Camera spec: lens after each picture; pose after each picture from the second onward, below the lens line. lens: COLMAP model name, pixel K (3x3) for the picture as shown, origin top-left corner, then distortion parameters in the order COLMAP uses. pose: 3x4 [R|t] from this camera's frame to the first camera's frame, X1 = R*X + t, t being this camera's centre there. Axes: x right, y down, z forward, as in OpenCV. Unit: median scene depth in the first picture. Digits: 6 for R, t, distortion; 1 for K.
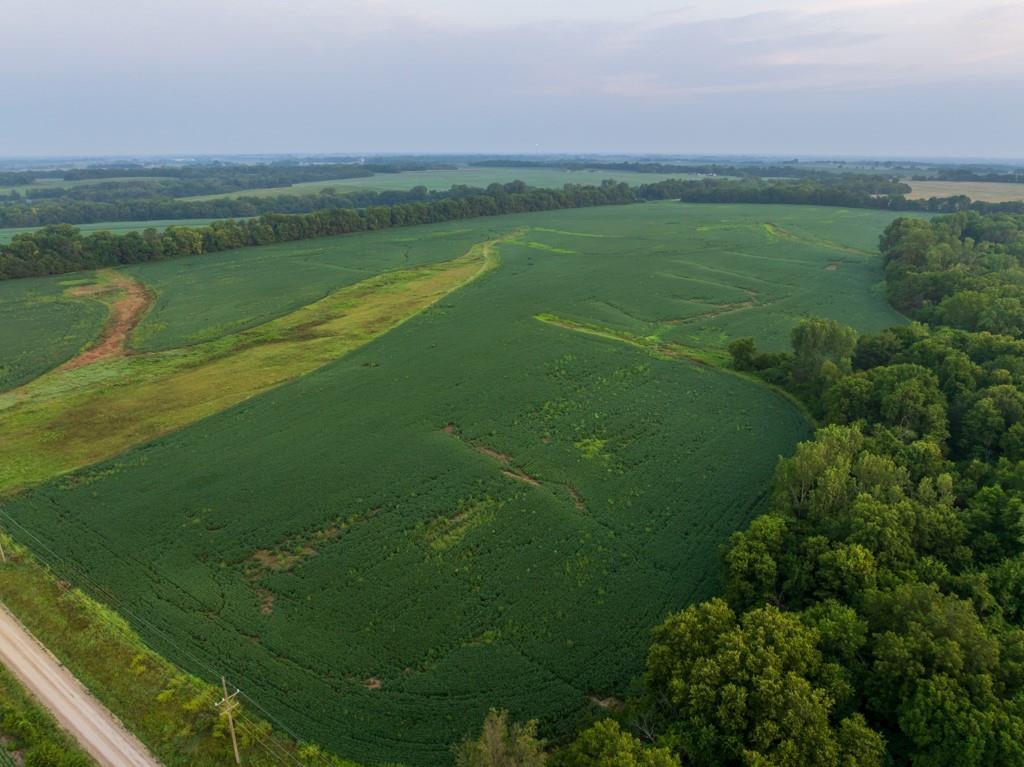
lens RADIAL K [[723.3, 0, 515.6], [0, 723.3, 378.8], [0, 0, 1]] dist [-0.055218, 0.027188]
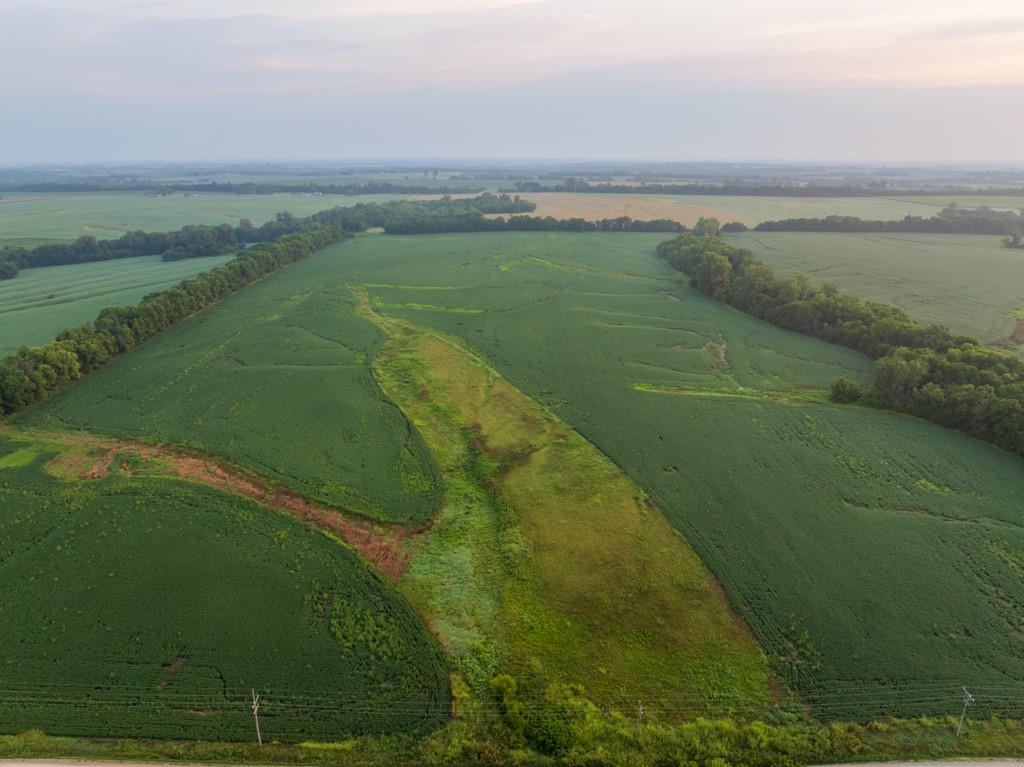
lens RADIAL K [[723.3, 0, 515.6], [0, 723.3, 378.8], [0, 0, 1]] dist [-0.055218, 0.027188]
pose [[0.797562, -0.182645, 0.574922, -0.966840], [0.184655, 0.981232, 0.055560, -0.250789], [-0.574279, 0.061850, 0.816320, 0.252962]]
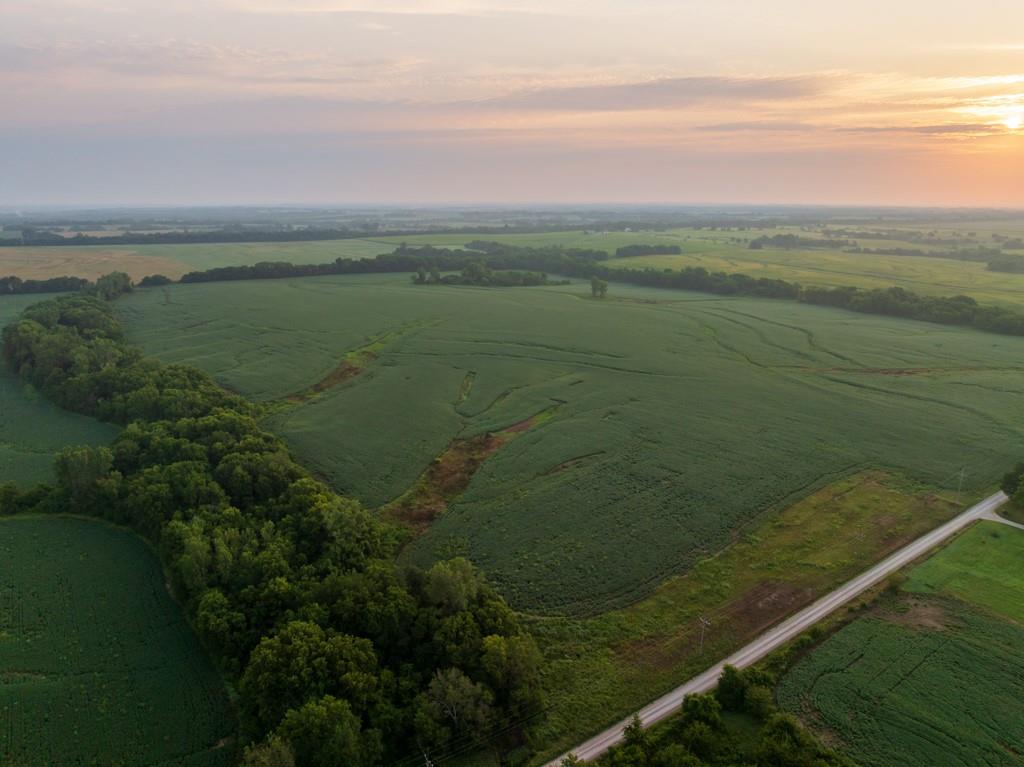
lens RADIAL K [[717.6, 0, 515.5], [0, 717.6, 381.4], [0, 0, 1]] dist [-0.039047, 0.000620]
pose [[0.328391, -0.232814, 0.915400, -0.374807], [0.280209, 0.949531, 0.140972, -0.141357], [-0.902021, 0.210209, 0.377054, -0.136805]]
